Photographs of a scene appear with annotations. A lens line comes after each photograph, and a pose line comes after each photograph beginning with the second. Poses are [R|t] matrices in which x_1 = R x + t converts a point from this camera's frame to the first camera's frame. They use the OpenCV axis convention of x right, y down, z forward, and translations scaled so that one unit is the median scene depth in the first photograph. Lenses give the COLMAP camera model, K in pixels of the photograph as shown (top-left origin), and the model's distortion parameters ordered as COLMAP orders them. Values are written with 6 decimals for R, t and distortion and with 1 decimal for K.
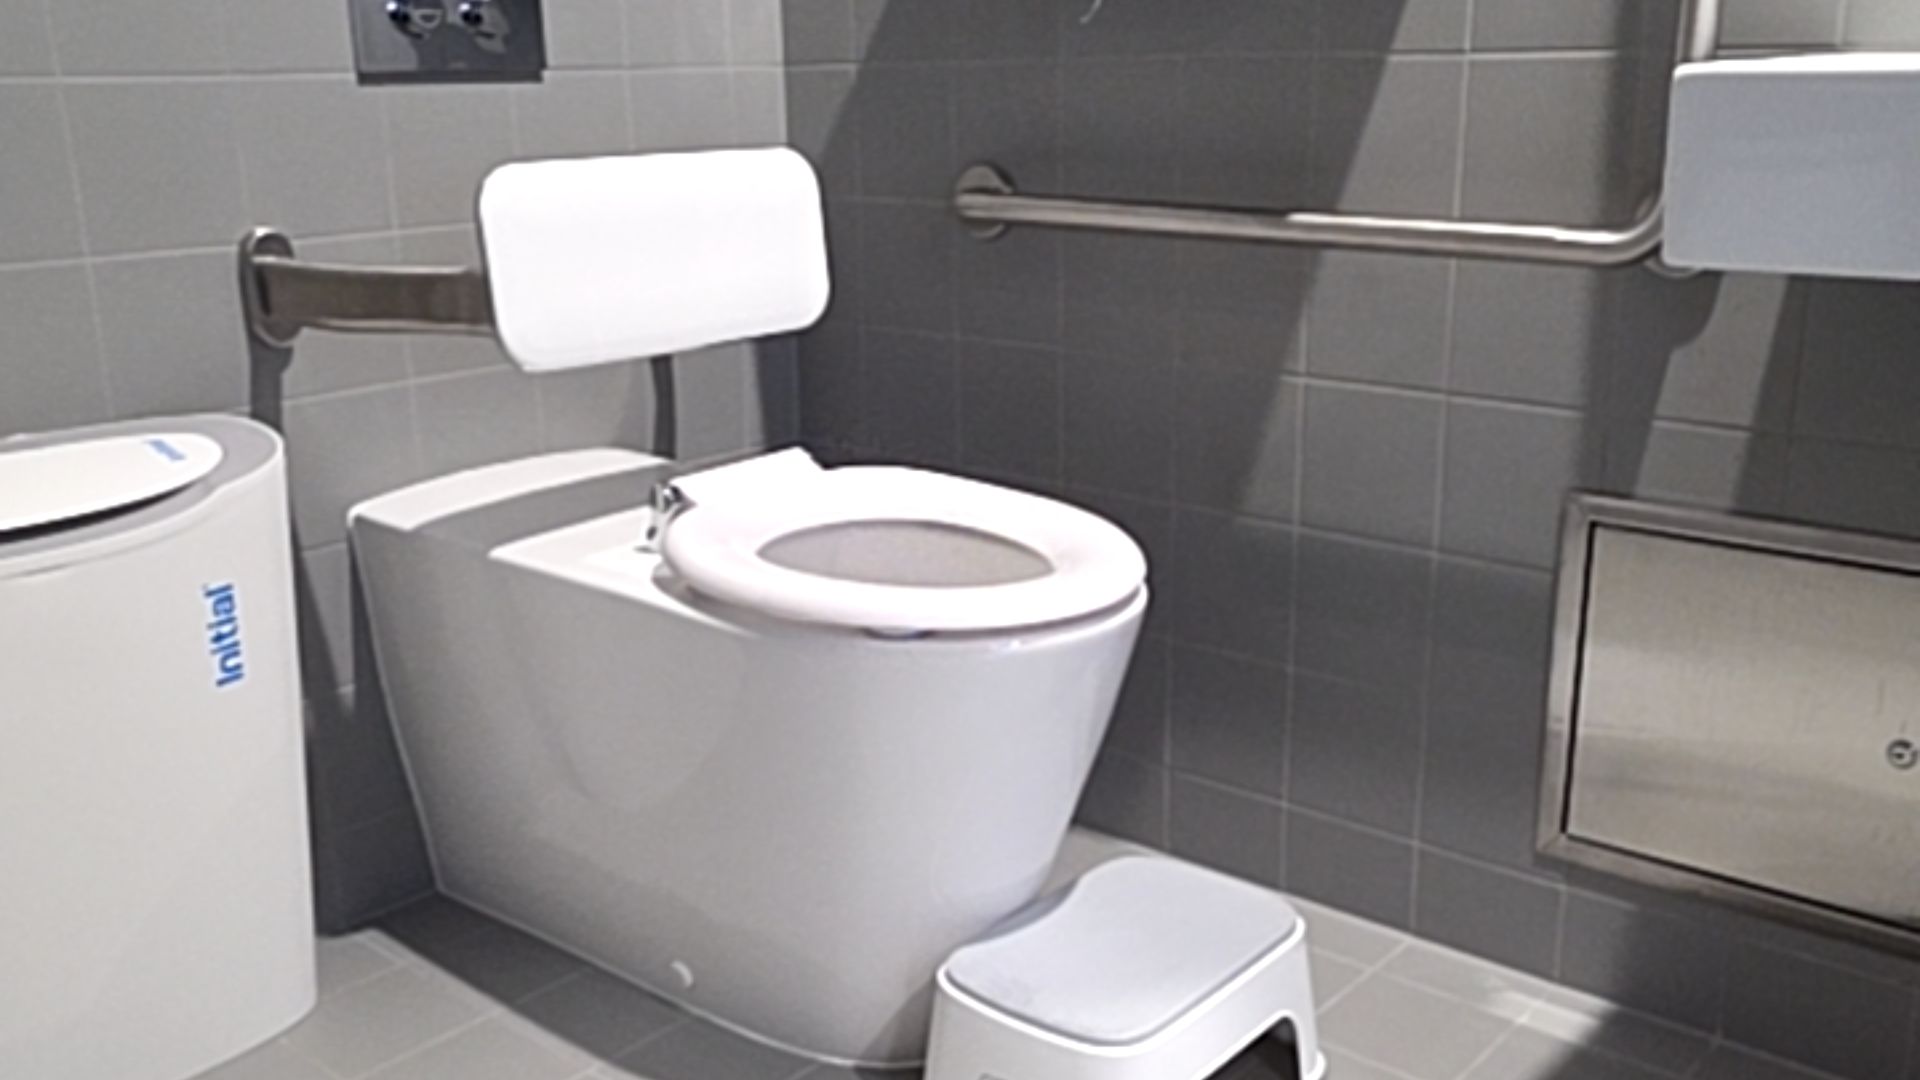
lens RADIAL K [[1740.3, 0, 963.1], [0, 1740.3, 580.9], [0, 0, 1]] dist [-0.012318, 0.040093]
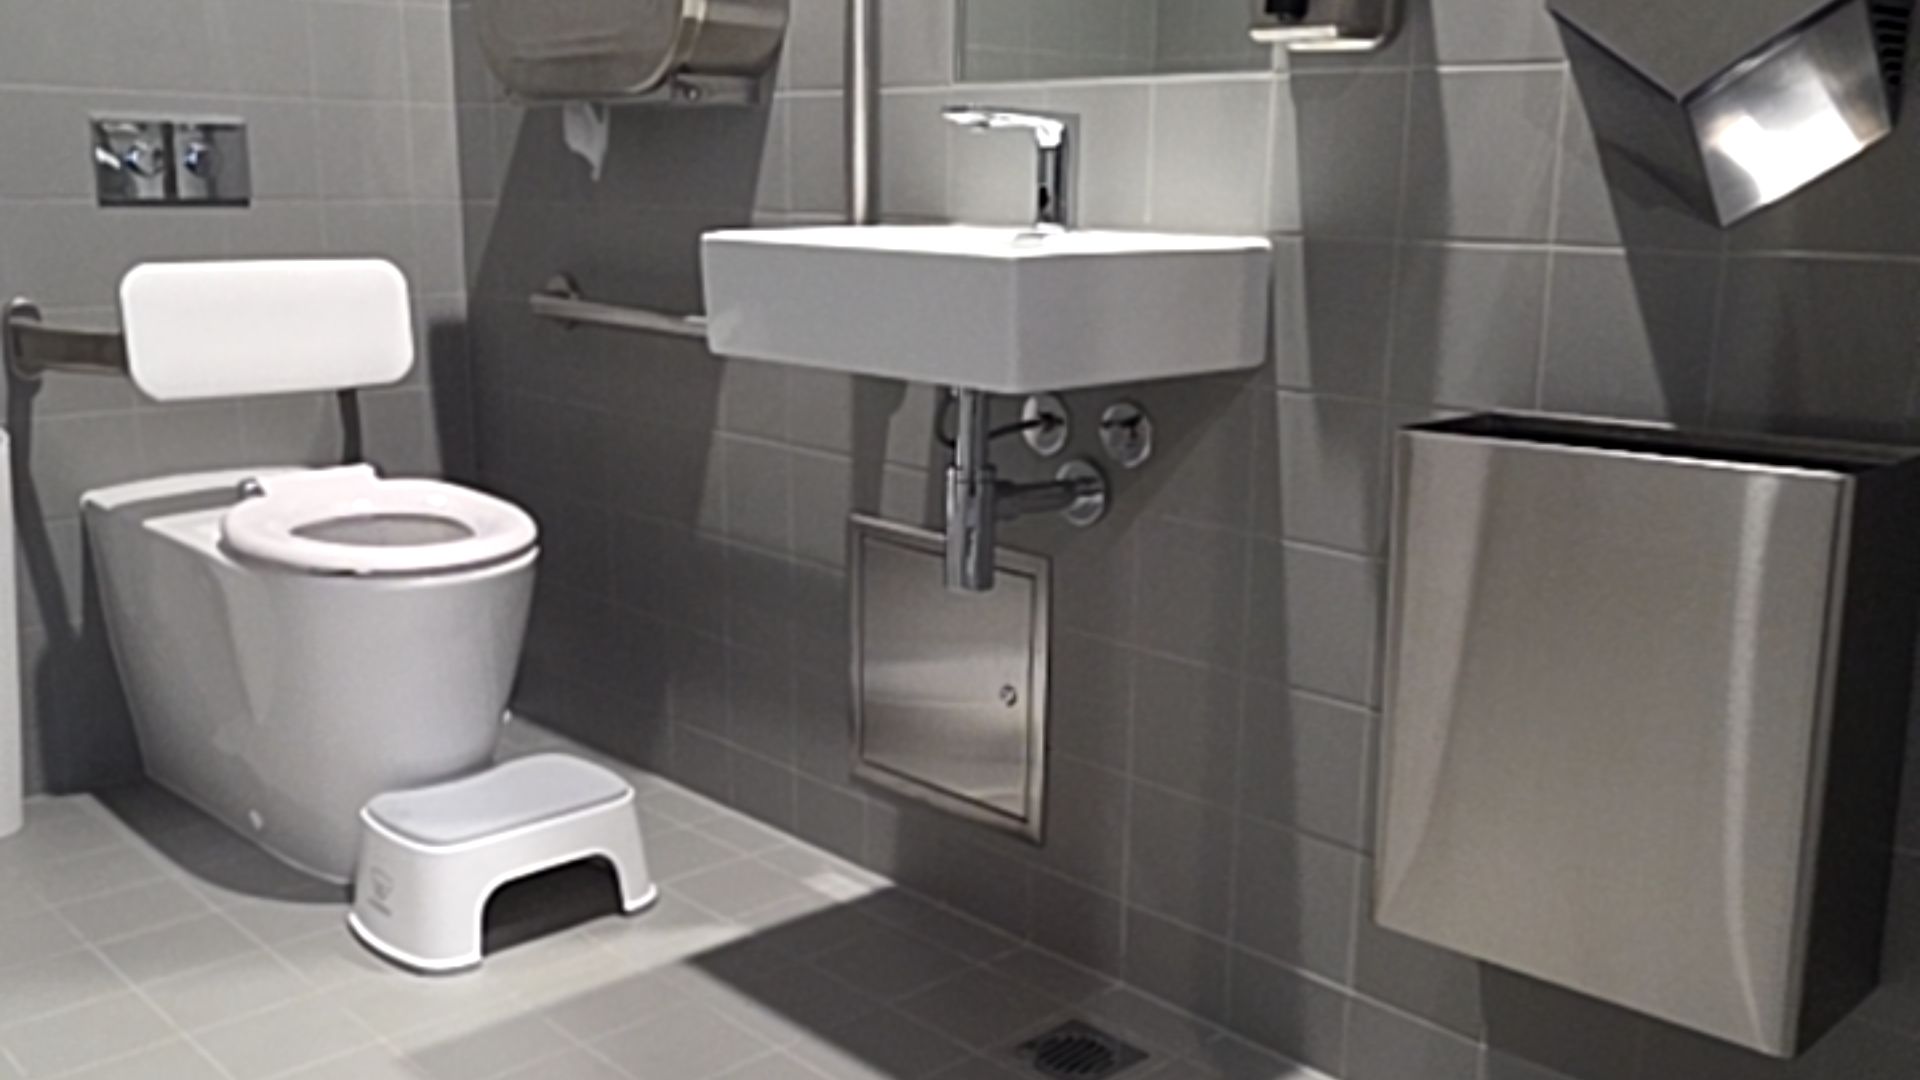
lens RADIAL K [[1740.3, 0, 963.1], [0, 1740.3, 580.9], [0, 0, 1]] dist [-0.012318, 0.040093]
pose [[0.994980, 0.048513, -0.087533, 0.536945], [-0.053390, 0.997098, -0.054260, 0.073783], [0.084647, 0.058661, 0.994683, -0.398092]]
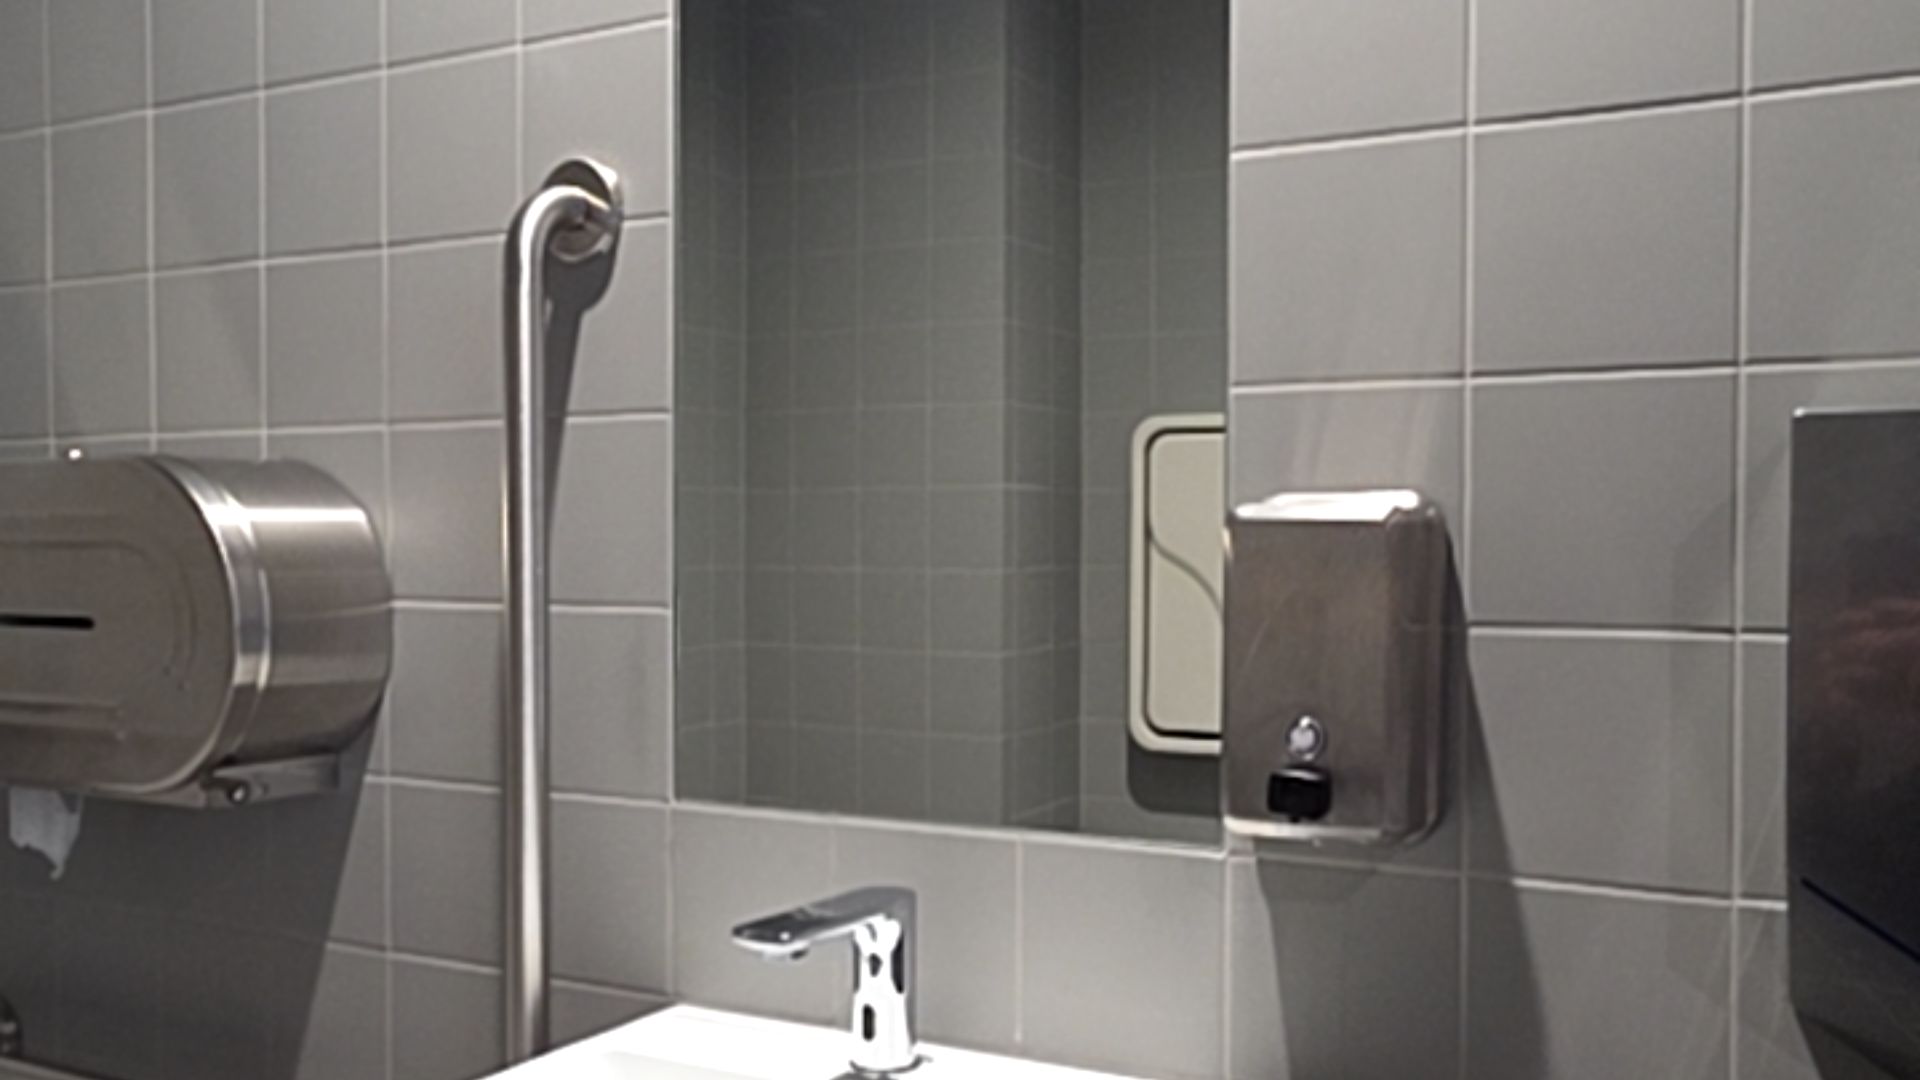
lens RADIAL K [[1740.3, 0, 963.1], [0, 1740.3, 580.9], [0, 0, 1]] dist [-0.012318, 0.040093]
pose [[0.976175, 0.012025, 0.216650, 0.361530], [0.045647, 0.964739, -0.259221, -0.217196], [-0.212128, 0.262934, 0.941205, -0.041485]]
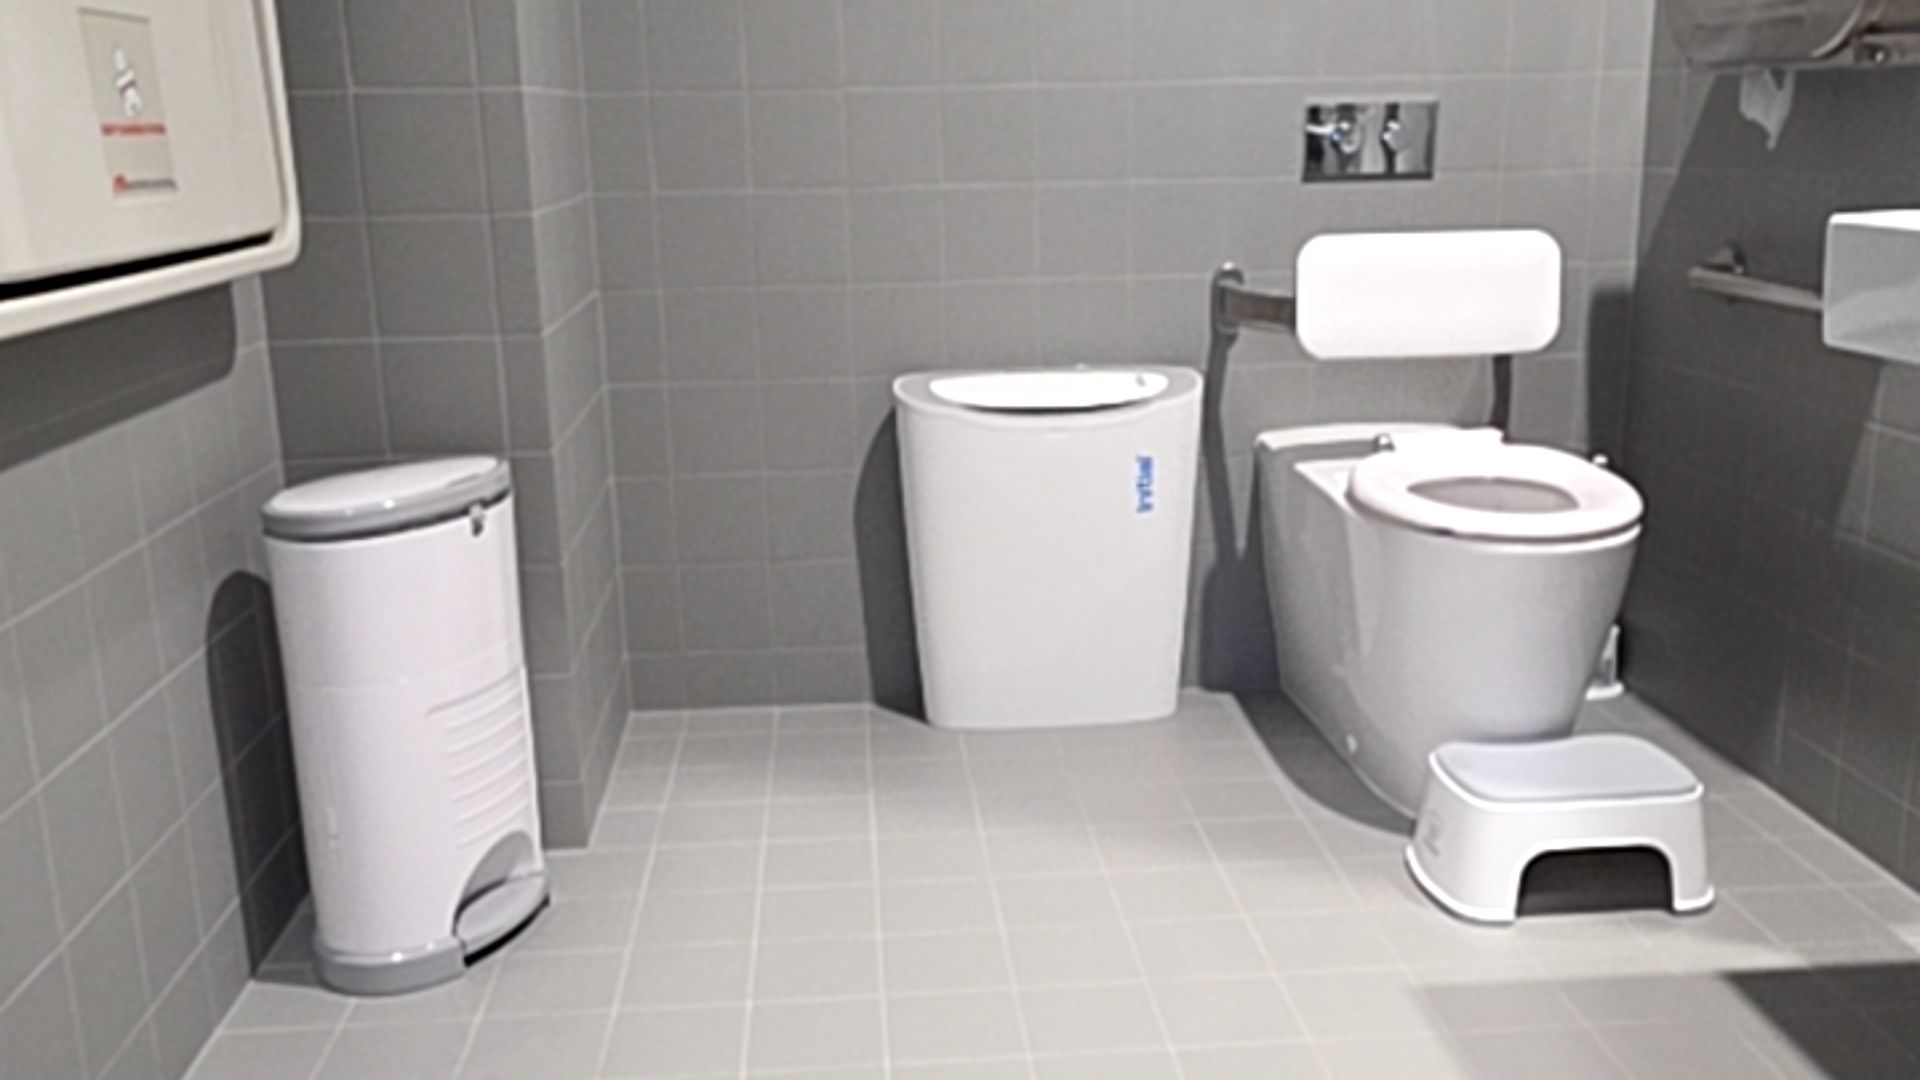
lens RADIAL K [[1740.3, 0, 963.1], [0, 1740.3, 580.9], [0, 0, 1]] dist [-0.012318, 0.040093]
pose [[0.705497, 0.179784, -0.685530, 0.645297], [-0.190809, 0.979756, 0.060580, 0.050619], [0.682544, 0.088066, 0.725519, -0.405216]]
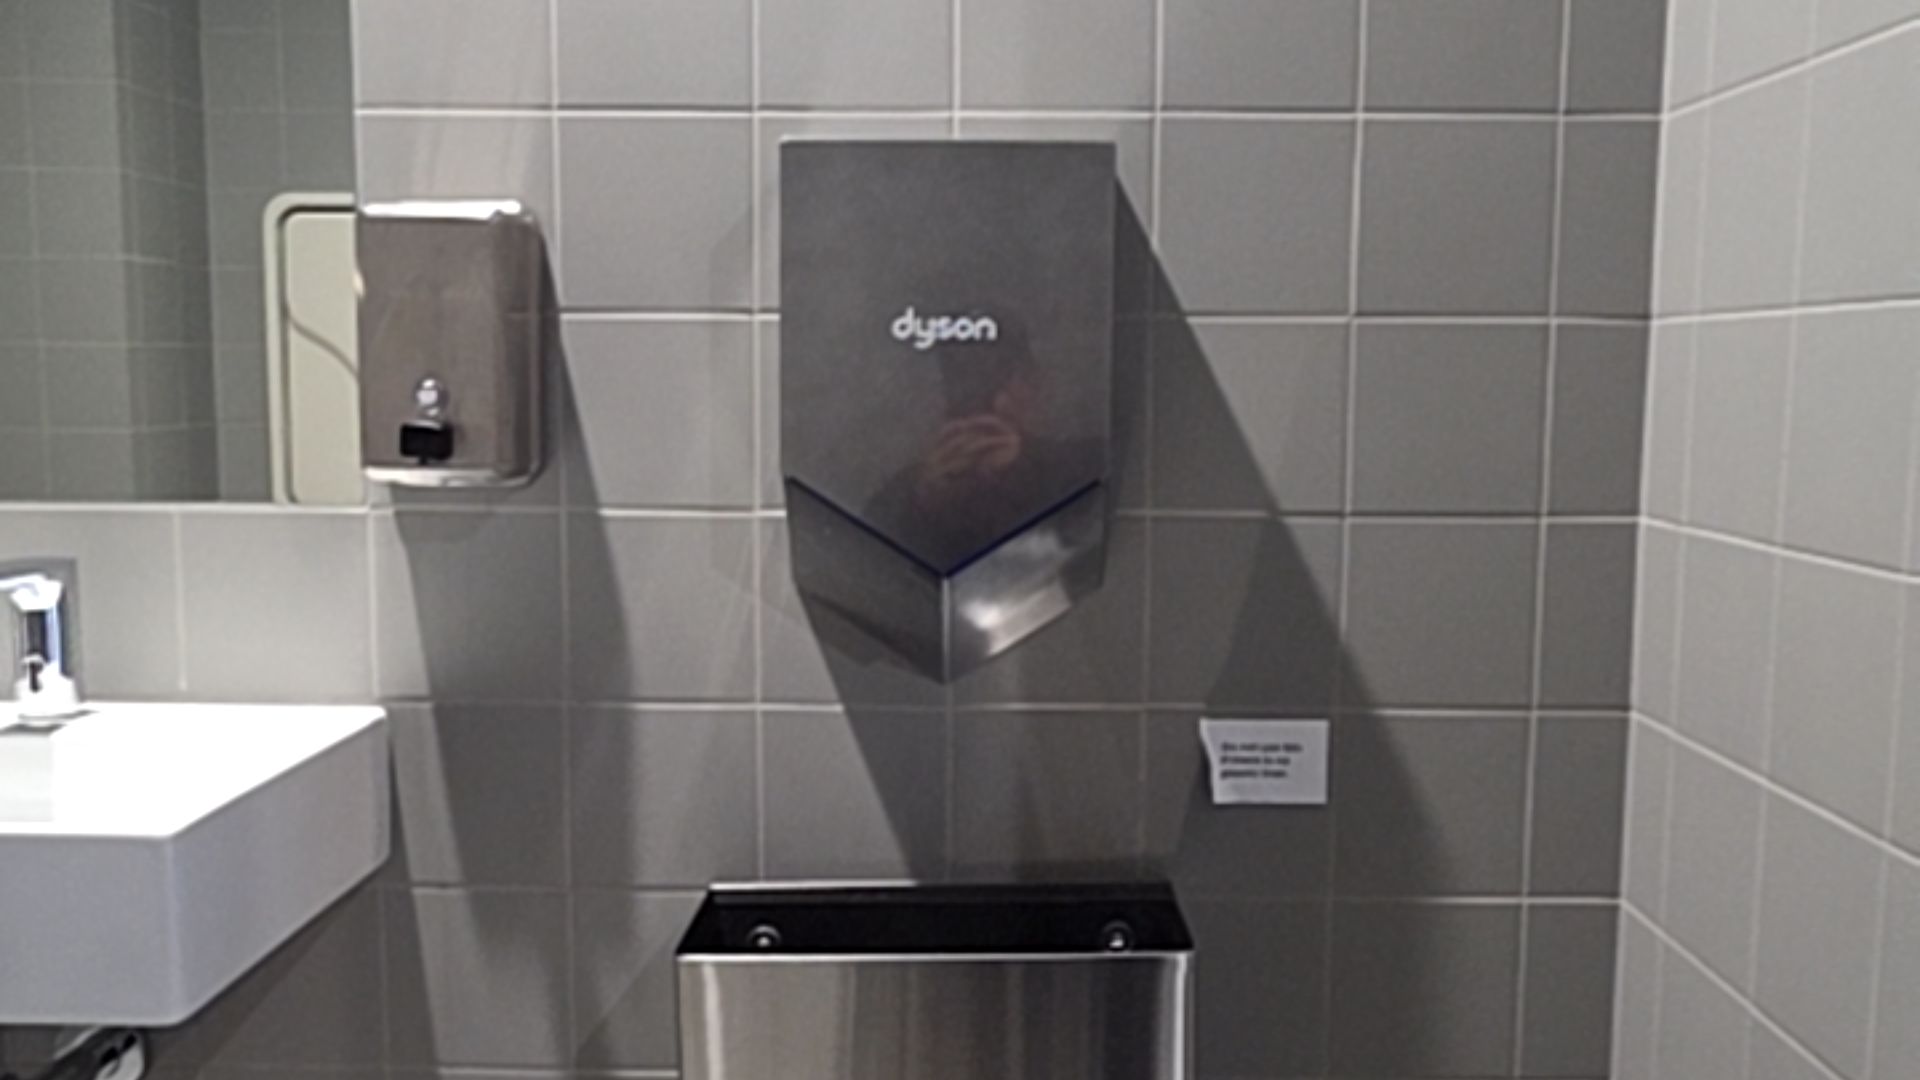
lens RADIAL K [[1740.3, 0, 963.1], [0, 1740.3, 580.9], [0, 0, 1]] dist [-0.012318, 0.040093]
pose [[0.768258, -0.051798, 0.638041, 0.304079], [0.162338, 0.979903, -0.115918, -0.112384], [-0.619214, 0.192633, 0.761227, -0.180162]]
